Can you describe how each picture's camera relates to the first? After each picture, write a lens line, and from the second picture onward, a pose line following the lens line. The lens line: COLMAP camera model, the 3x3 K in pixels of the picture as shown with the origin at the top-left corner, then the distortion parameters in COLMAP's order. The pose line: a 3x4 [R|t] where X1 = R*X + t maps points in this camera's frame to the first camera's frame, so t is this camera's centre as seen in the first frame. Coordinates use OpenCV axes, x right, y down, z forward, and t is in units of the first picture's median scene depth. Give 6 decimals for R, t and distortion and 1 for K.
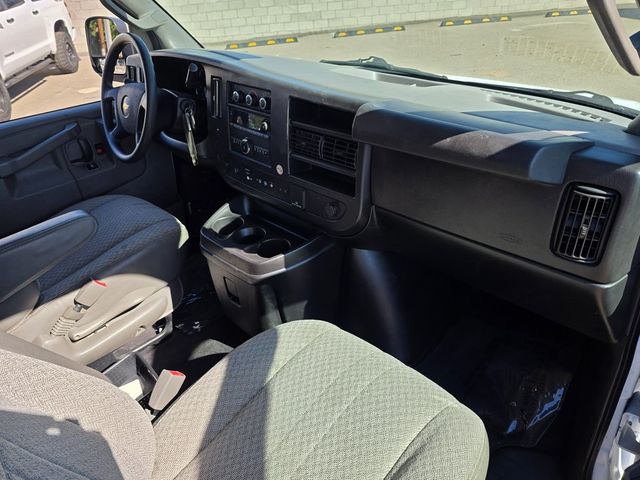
lens RADIAL K [[438.3, 0, 323.3], [0, 438.3, 239.4], [0, 0, 1]] dist [0.007006, 0.003959]
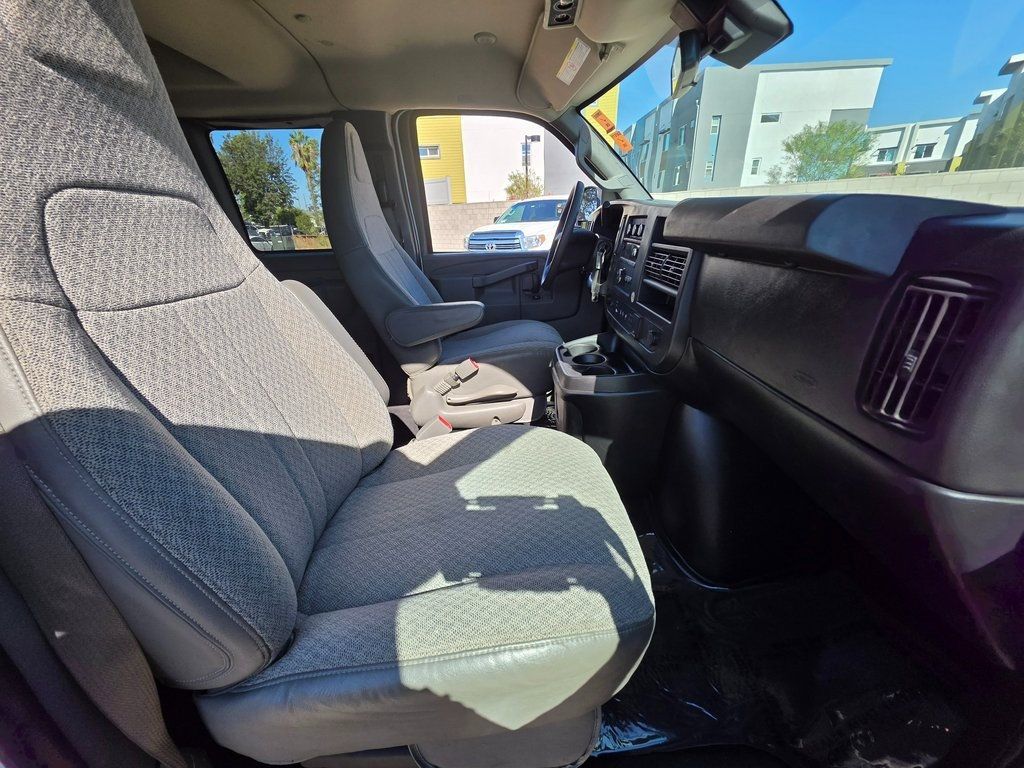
lens RADIAL K [[407.1, 0, 514.5], [0, 407.1, 387.5], [0, 0, 1]] dist [-0.002574, -0.000187]
pose [[0.704151, 0.293555, -0.646527, 0.357863], [-0.372549, 0.927882, 0.015551, 0.107551], [0.604466, 0.229913, 0.762733, 0.218236]]
